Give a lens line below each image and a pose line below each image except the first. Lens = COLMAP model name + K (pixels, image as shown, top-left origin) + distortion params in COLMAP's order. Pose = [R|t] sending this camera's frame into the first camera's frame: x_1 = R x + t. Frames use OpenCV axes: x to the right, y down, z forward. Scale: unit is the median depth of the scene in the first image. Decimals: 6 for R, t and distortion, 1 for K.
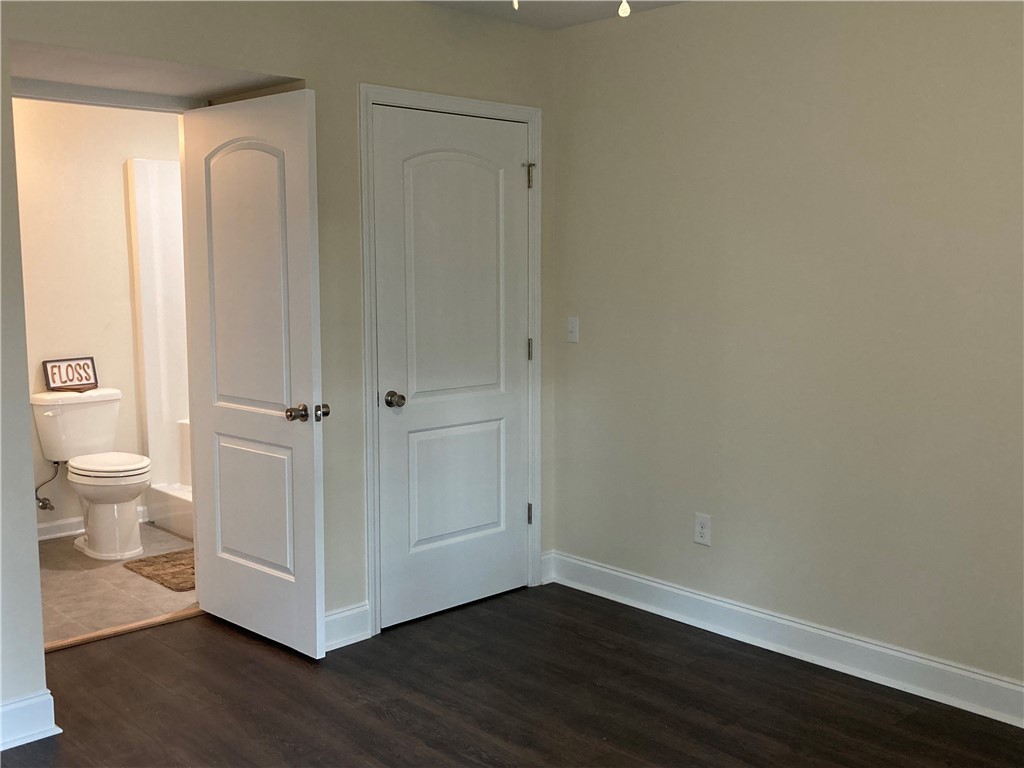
lens RADIAL K [[1052.1, 0, 507.4], [0, 1052.1, 387.9], [0, 0, 1]] dist [0.035164, 0.000000]
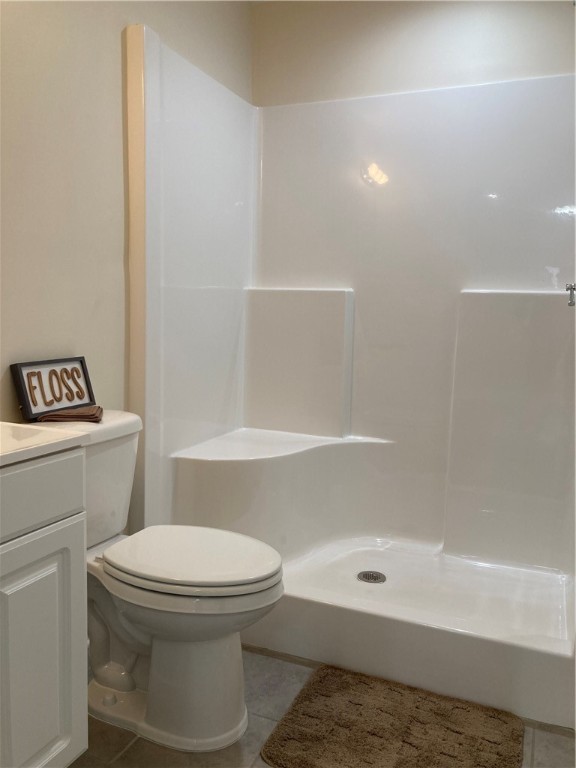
lens RADIAL K [[627.5, 0, 290.8], [0, 627.5, 384.4], [0, 0, 1]] dist [0.039538, -0.036112]
pose [[0.925961, -0.022506, 0.376947, -0.422446], [0.024574, 0.999698, -0.000680, -0.011800], [-0.376818, 0.009892, 0.926235, 0.652667]]
